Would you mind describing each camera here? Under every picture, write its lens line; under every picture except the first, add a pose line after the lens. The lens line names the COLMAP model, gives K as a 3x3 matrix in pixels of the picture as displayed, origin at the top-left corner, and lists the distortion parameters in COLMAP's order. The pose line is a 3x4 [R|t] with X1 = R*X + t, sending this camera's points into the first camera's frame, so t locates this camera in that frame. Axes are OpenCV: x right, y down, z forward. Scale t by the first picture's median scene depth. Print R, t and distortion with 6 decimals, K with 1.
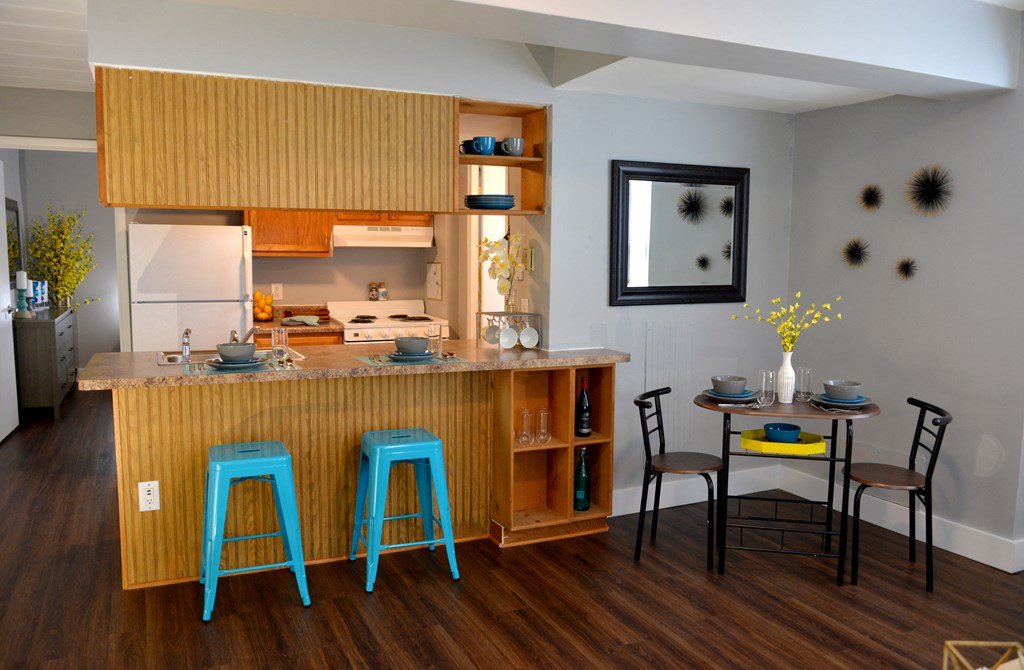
lens RADIAL K [[803.6, 0, 512.2], [0, 803.6, 332.3], [0, 0, 1]] dist [-0.008631, -0.002993]
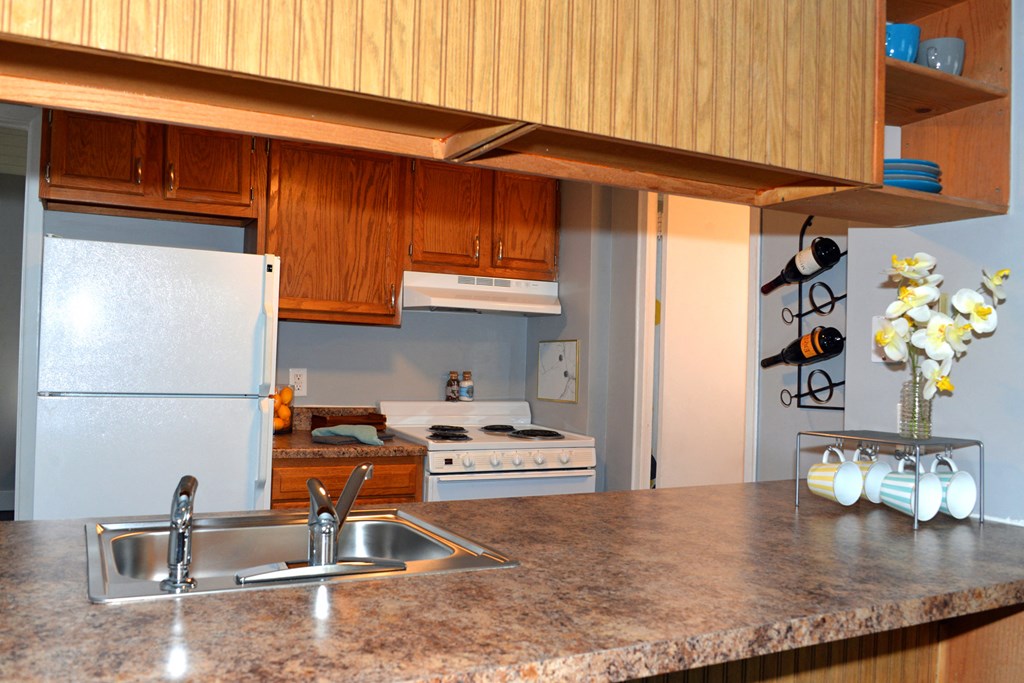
lens RADIAL K [[847.5, 0, 510.0], [0, 847.5, 343.9], [0, 0, 1]] dist [-0.011442, 0.001626]
pose [[0.998411, 0.023555, 0.051192, -0.177468], [-0.017787, 0.993734, -0.110349, -0.013748], [-0.053471, 0.109263, 0.992574, 0.391762]]
